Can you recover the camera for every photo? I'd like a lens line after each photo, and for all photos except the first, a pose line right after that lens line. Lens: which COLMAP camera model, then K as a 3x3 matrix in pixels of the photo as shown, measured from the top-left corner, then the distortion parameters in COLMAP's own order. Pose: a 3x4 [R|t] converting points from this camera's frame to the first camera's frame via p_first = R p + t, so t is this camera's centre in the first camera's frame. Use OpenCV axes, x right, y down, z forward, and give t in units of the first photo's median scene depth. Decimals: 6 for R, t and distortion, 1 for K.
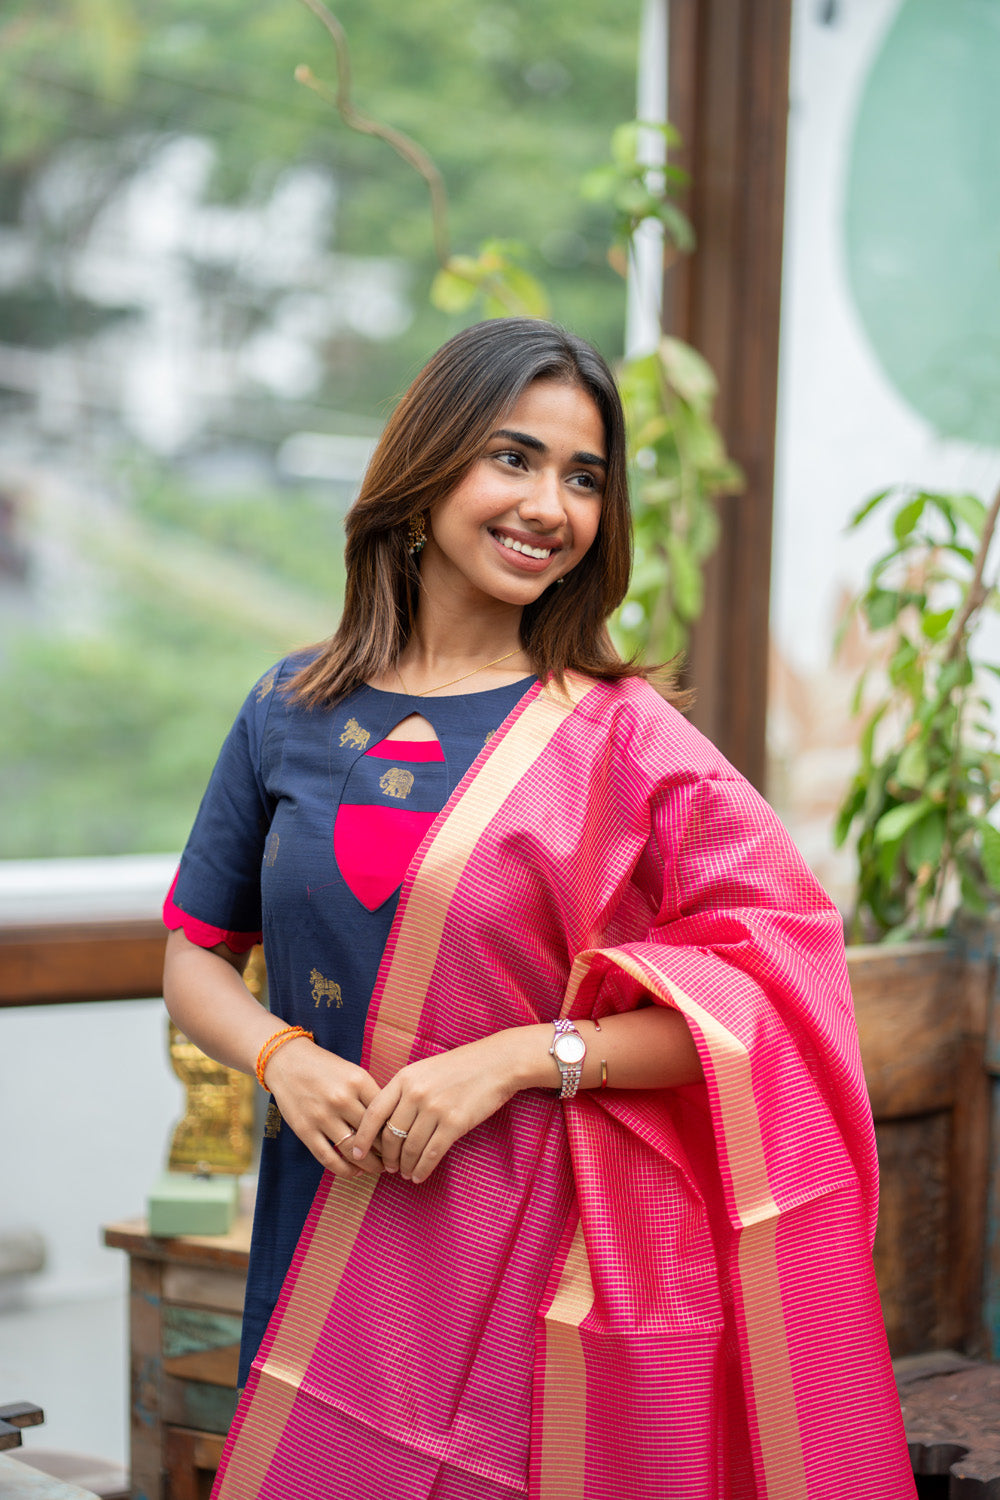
lens RADIAL K [[3752.4, 0, 512.3], [0, 3752.4, 735.5], [0, 0, 1]] dist [0.013114, 0.000000]
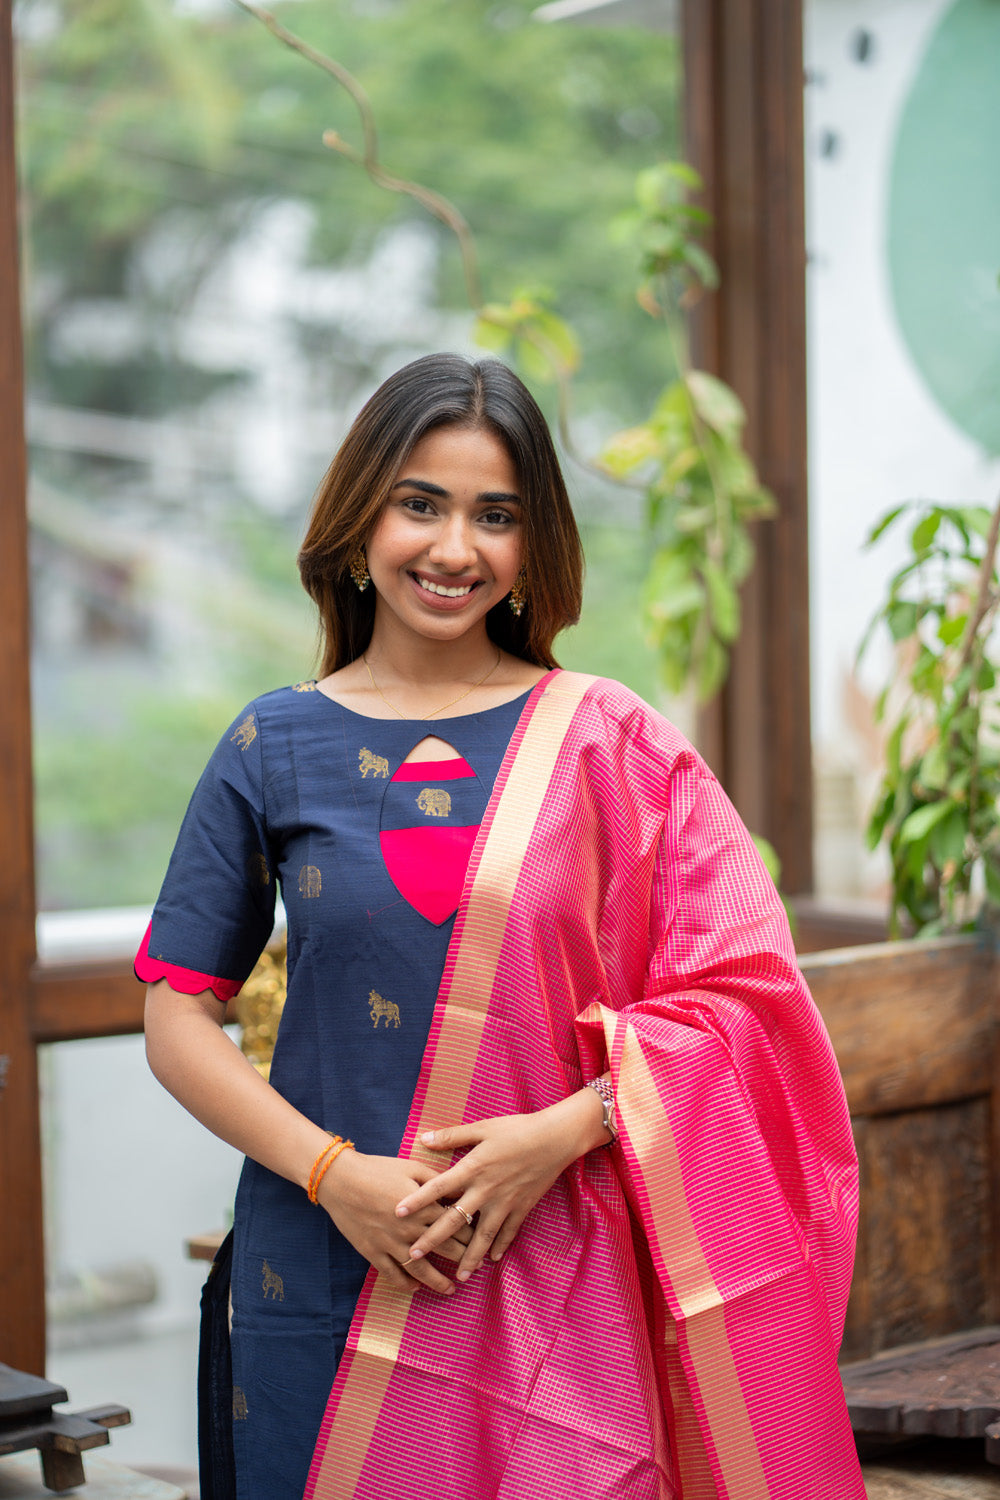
lens RADIAL K [[3752.4, 0, 499.9], [0, 3752.4, 760.7], [0, 0, 1]] dist [0.013114, 0.000000]
pose [[0.998159, -0.046293, -0.039199, 0.026195], [0.046045, 0.998914, -0.007185, 0.007856], [0.039489, 0.005366, 0.999206, -0.049726]]
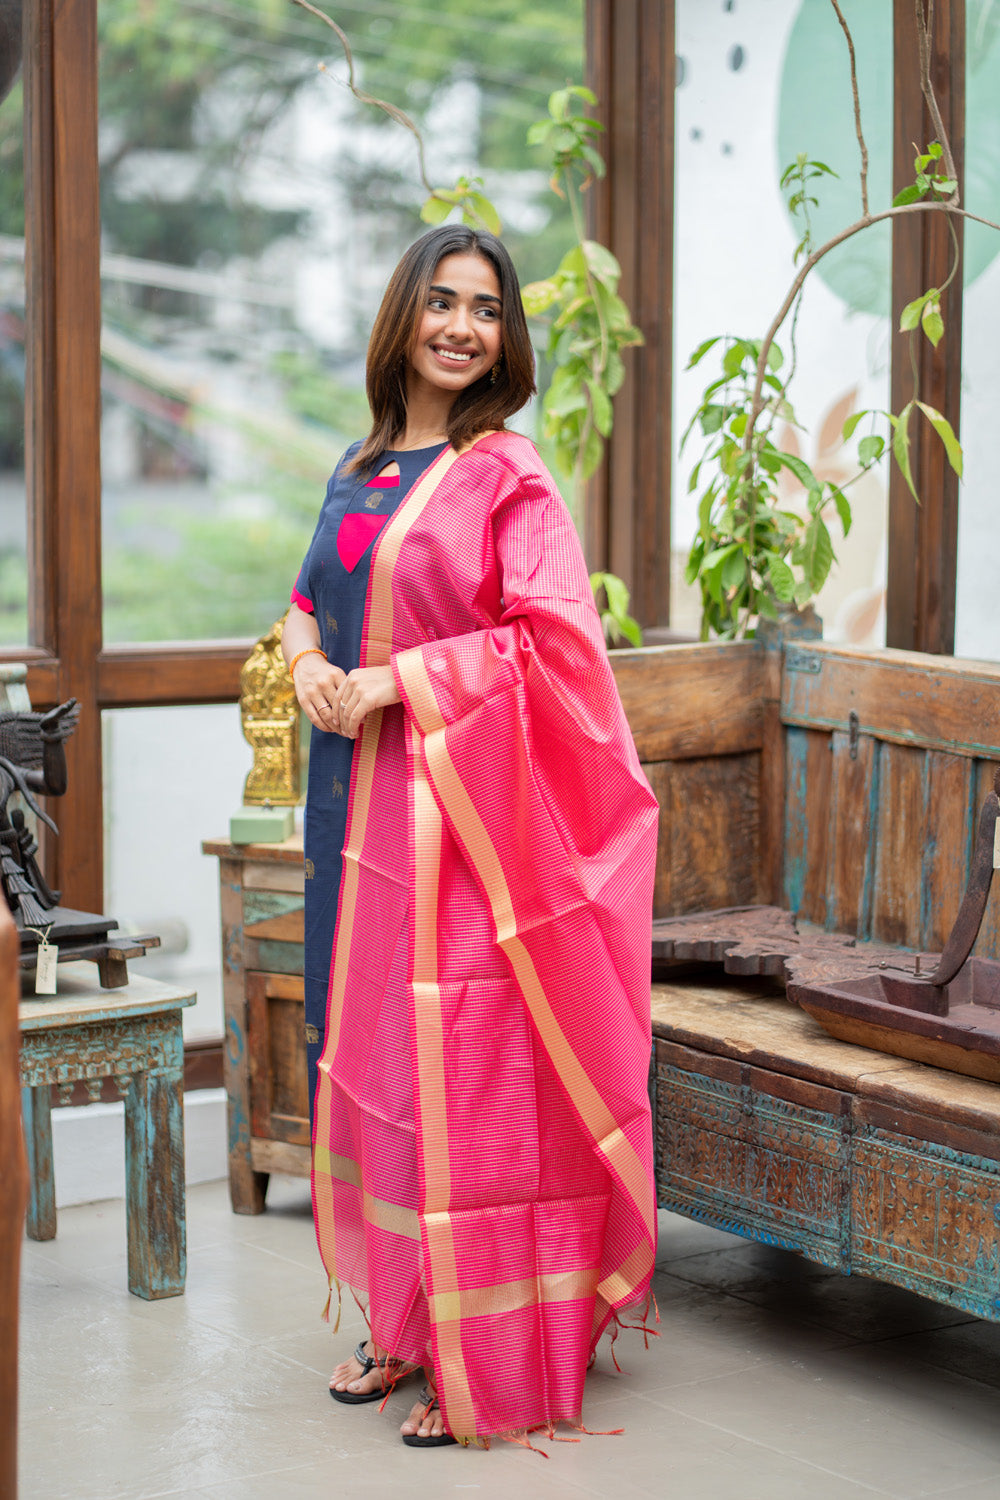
lens RADIAL K [[3752.4, 0, 503.1], [0, 3752.4, 755.6], [0, 0, 1]] dist [0.013114, 0.000000]
pose [[0.998323, -0.020895, -0.053982, 0.094346], [0.022586, 0.999267, 0.030894, 0.052266], [0.053297, -0.032061, 0.998064, -0.501673]]
